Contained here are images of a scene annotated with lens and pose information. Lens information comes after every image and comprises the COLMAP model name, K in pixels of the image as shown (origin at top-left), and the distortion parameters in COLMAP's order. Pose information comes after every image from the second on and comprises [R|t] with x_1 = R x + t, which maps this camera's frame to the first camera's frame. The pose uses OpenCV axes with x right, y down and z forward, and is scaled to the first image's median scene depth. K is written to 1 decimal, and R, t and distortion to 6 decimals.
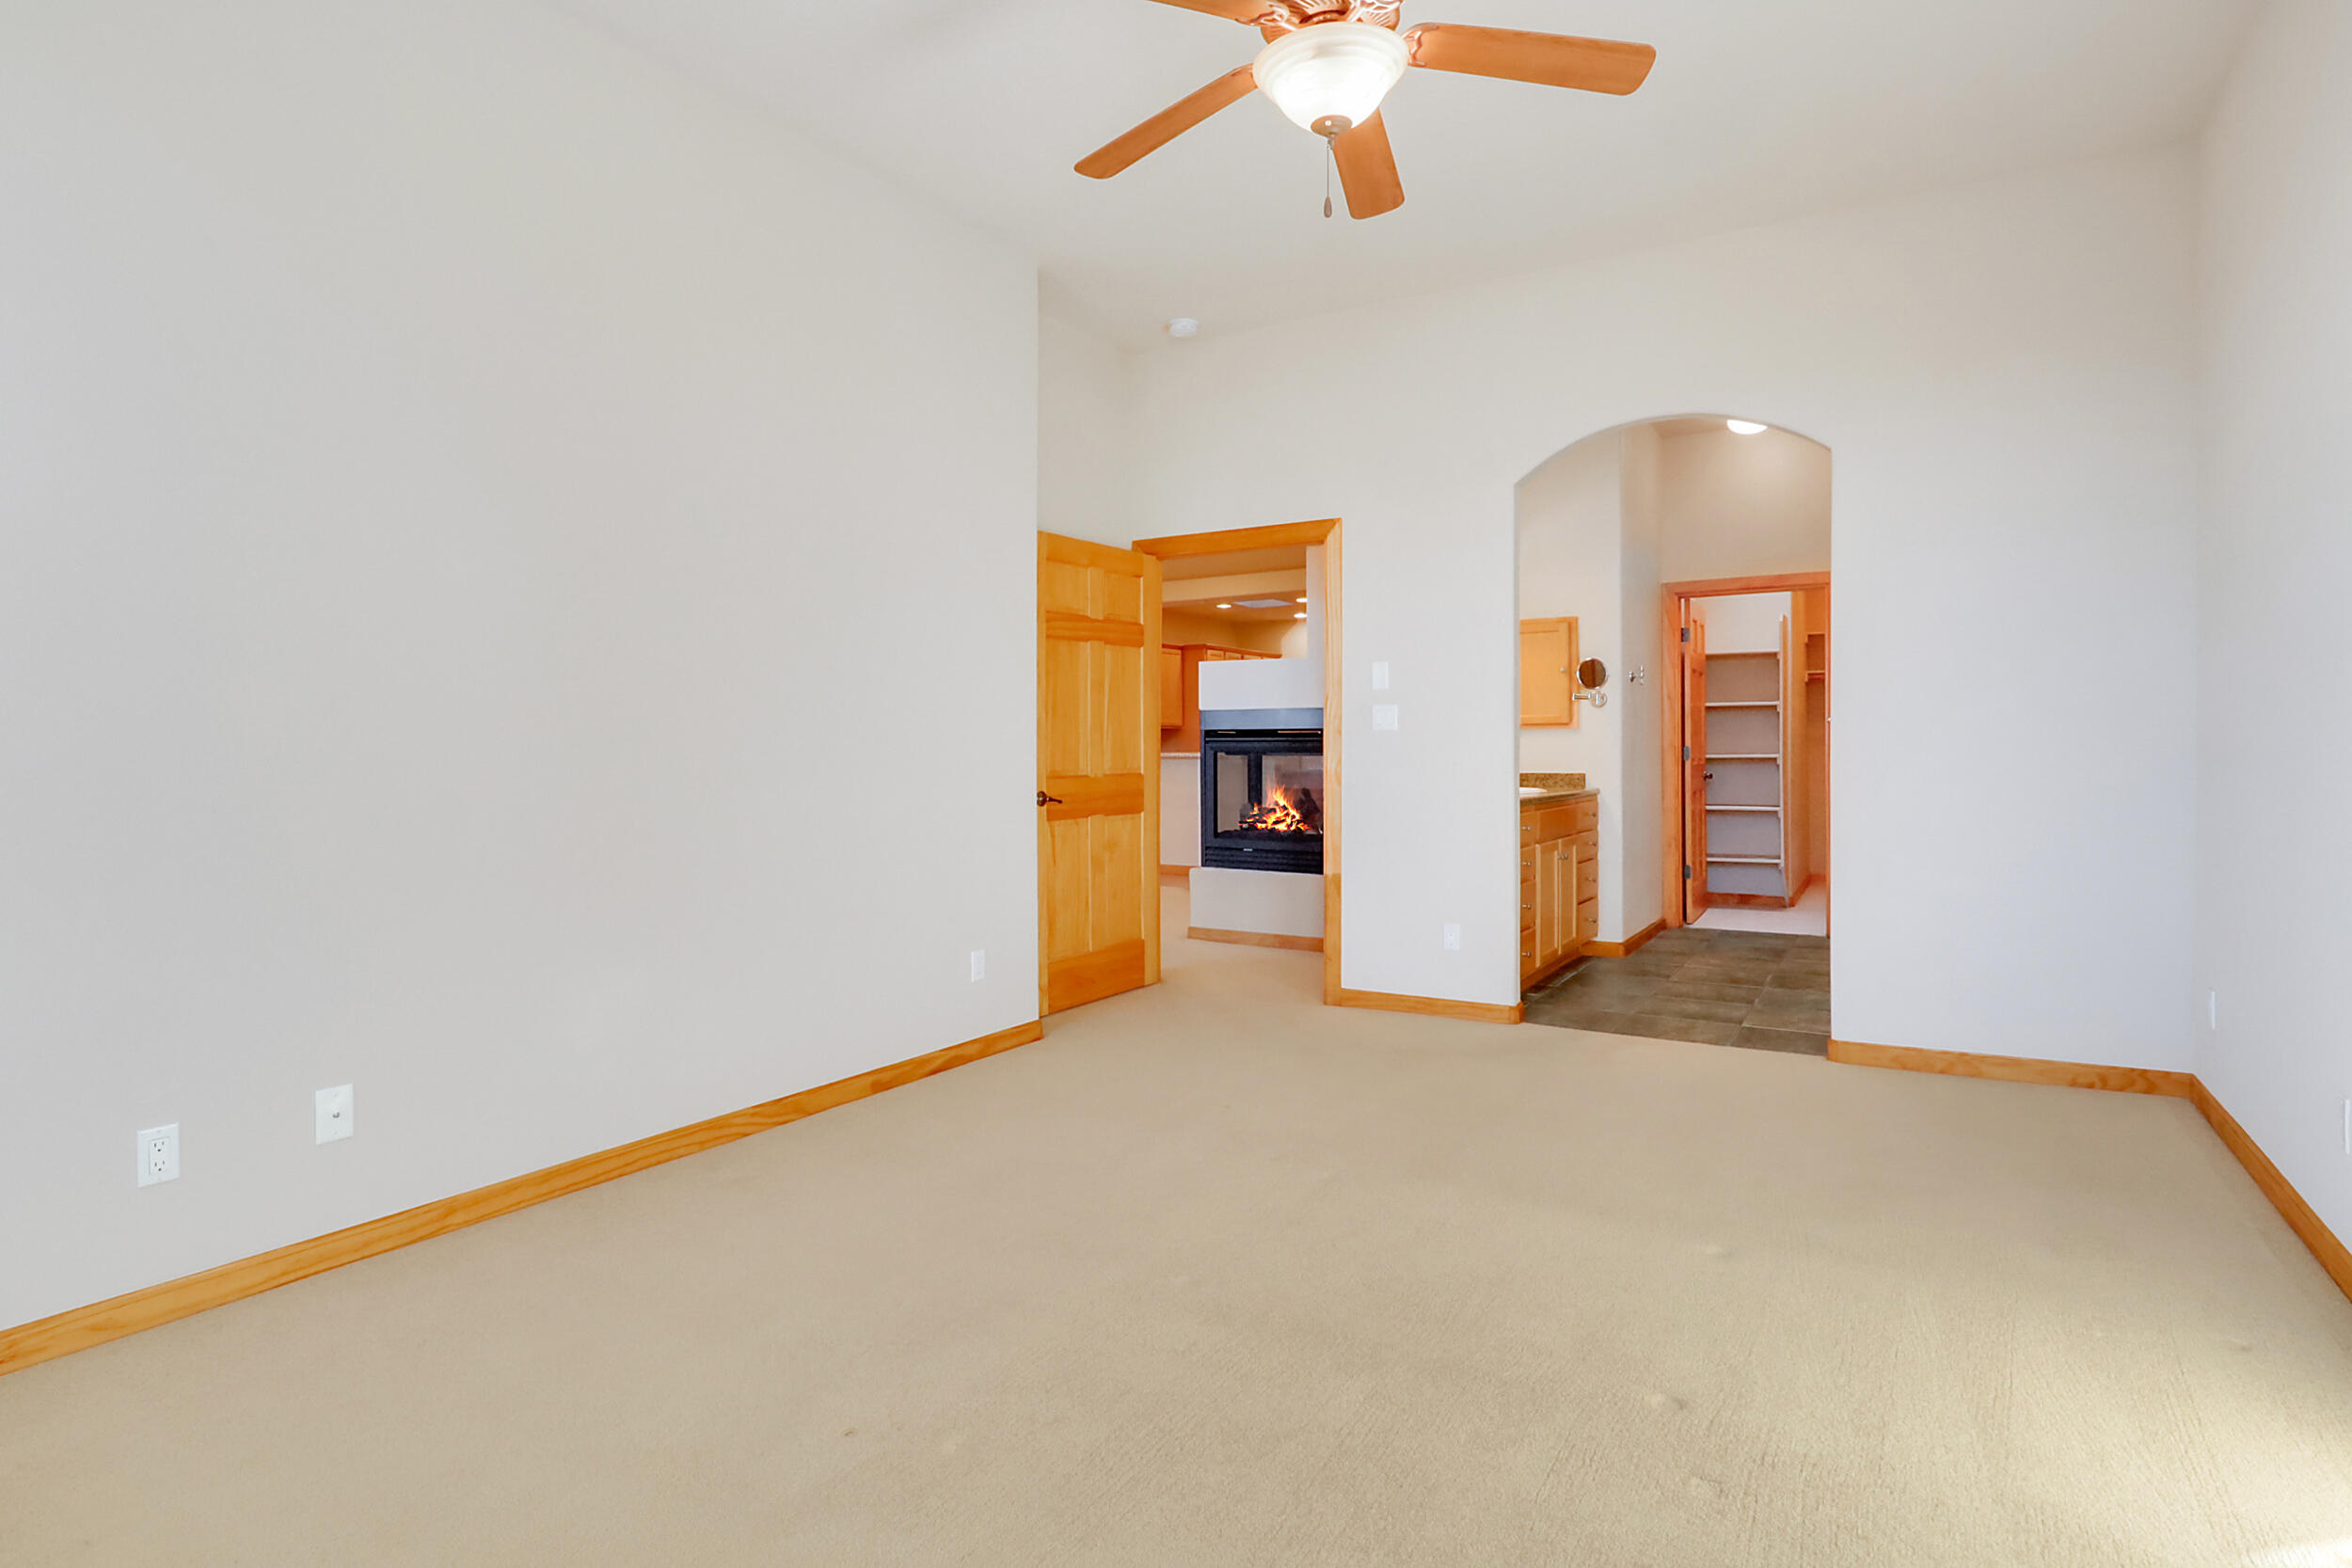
lens RADIAL K [[1245.5, 0, 1195.7], [0, 1245.5, 733.4], [0, 0, 1]] dist [-0.014174, 0.001453]
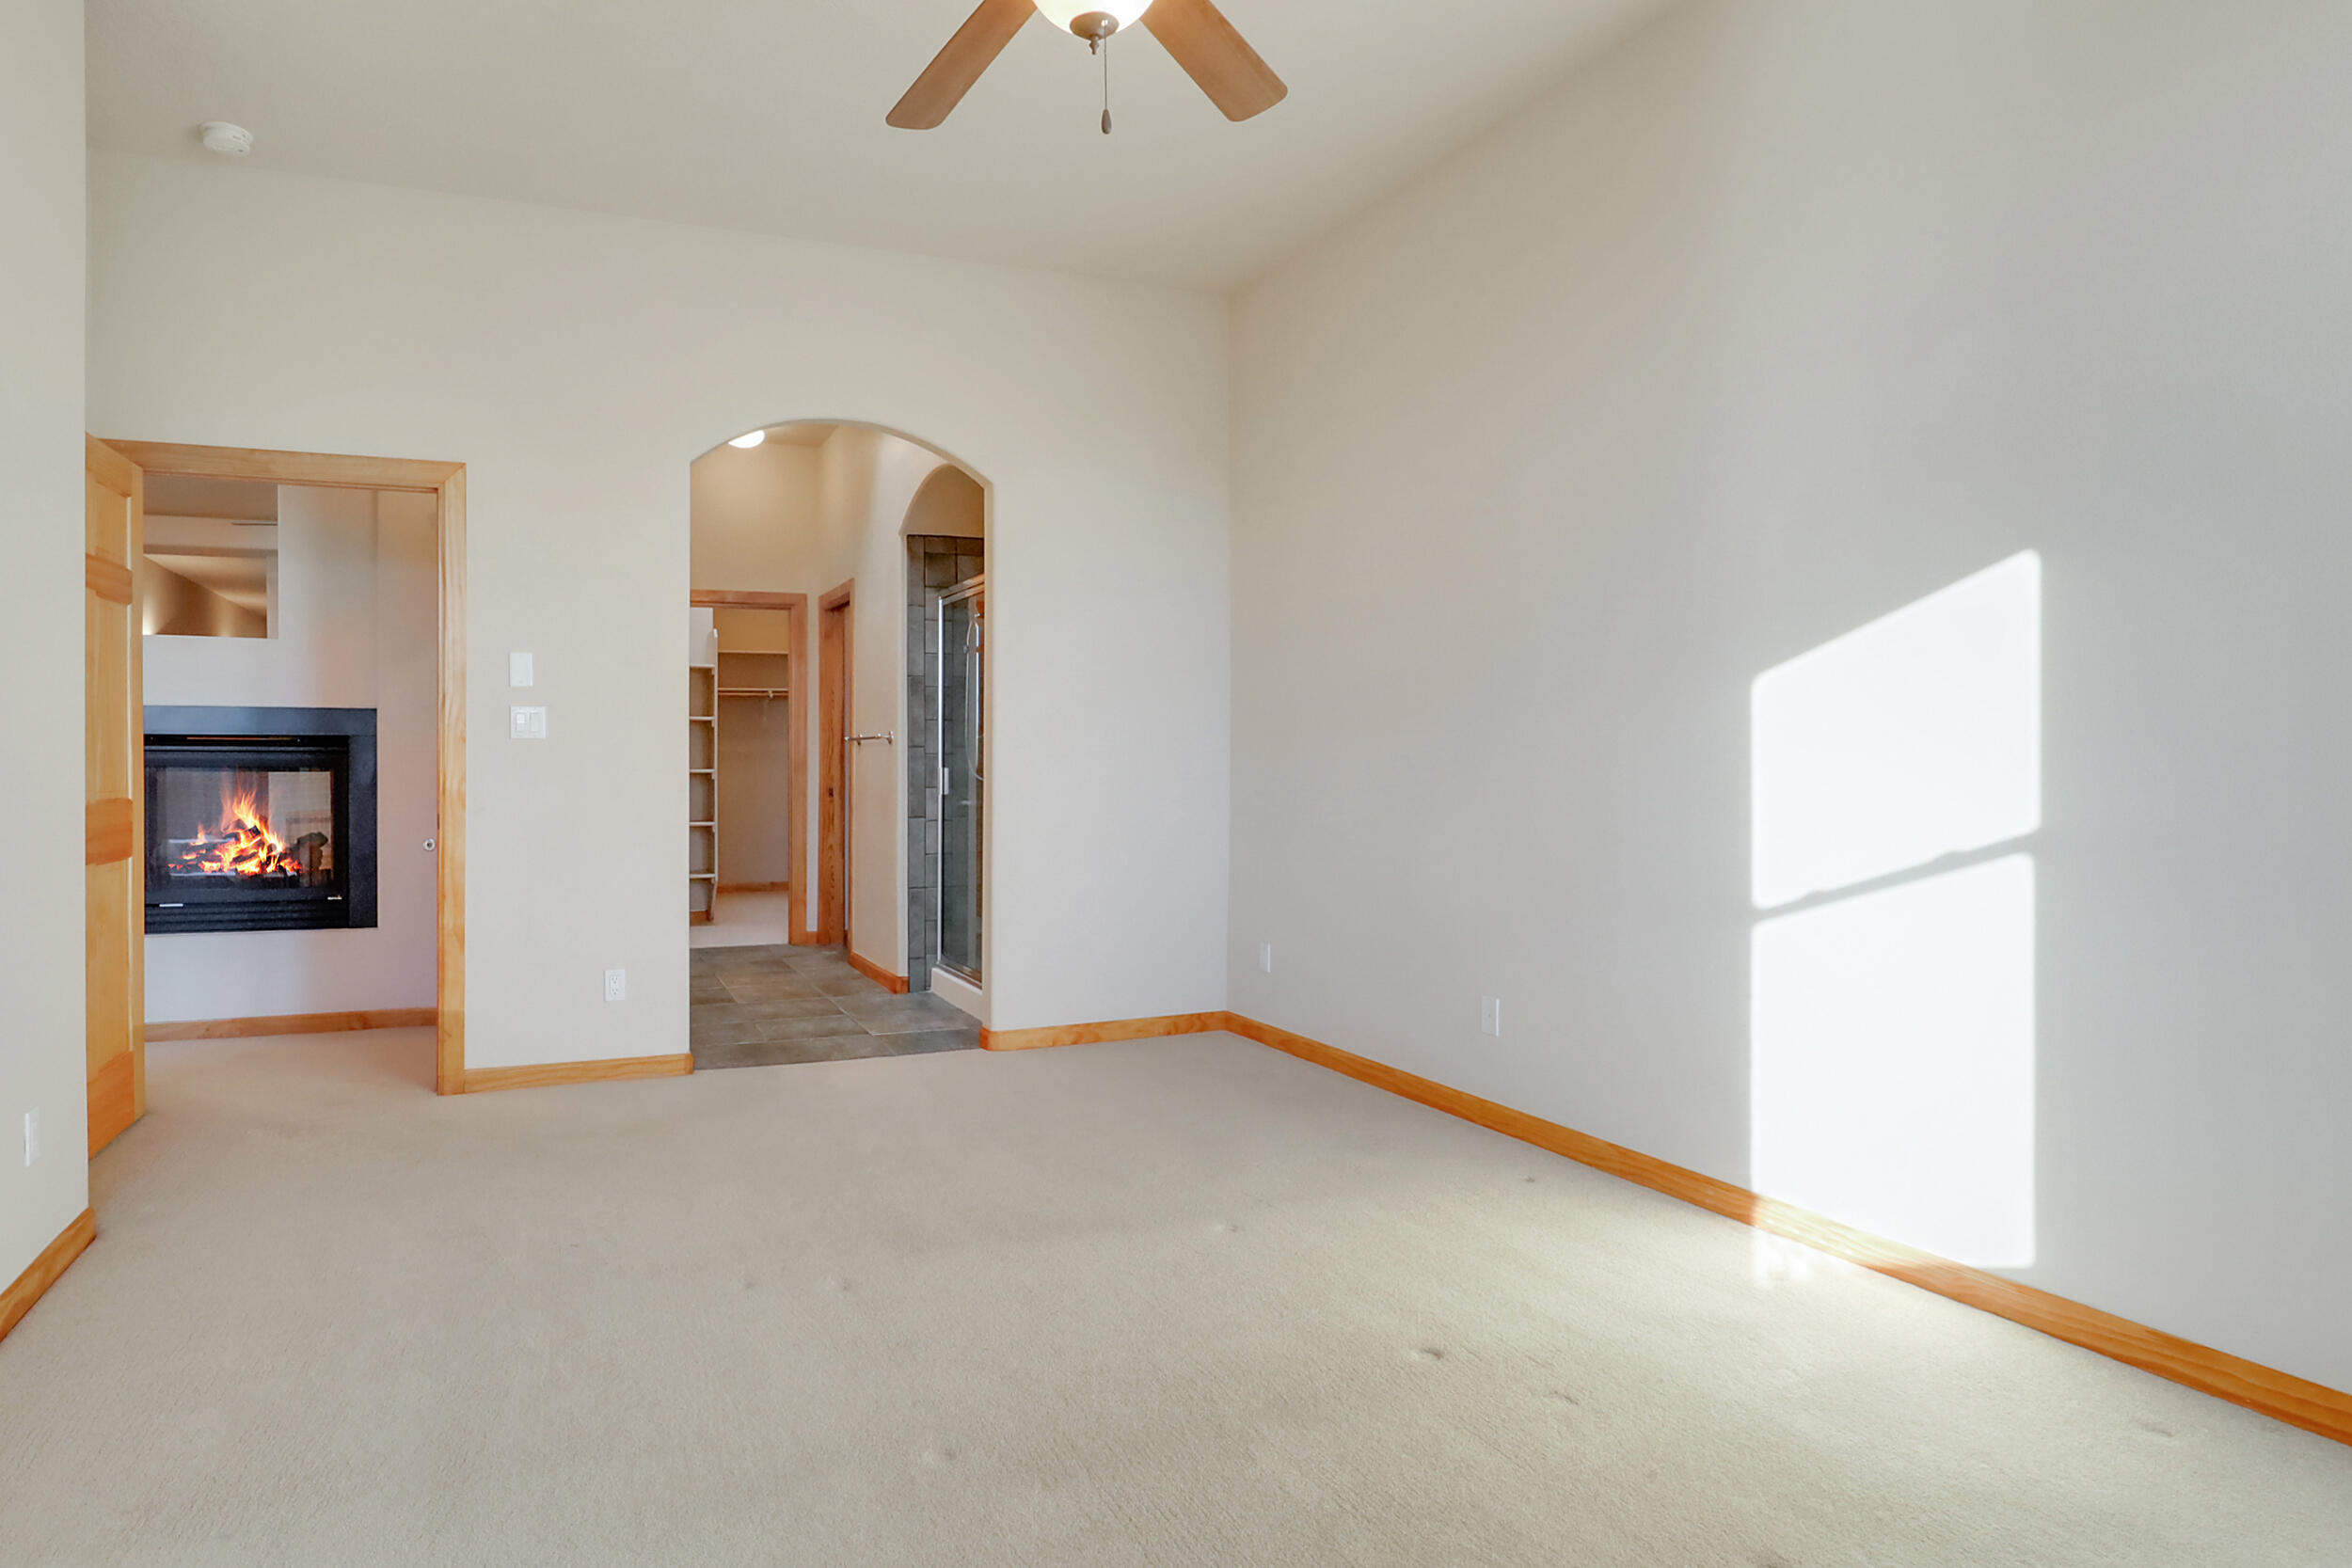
lens RADIAL K [[1245.5, 0, 1195.7], [0, 1245.5, 733.4], [0, 0, 1]] dist [-0.014174, 0.001453]
pose [[0.621967, 0.020640, 0.782771, -0.205546], [-0.008485, 0.999772, -0.019619, 0.006718], [-0.782997, 0.005560, 0.622000, 0.165274]]
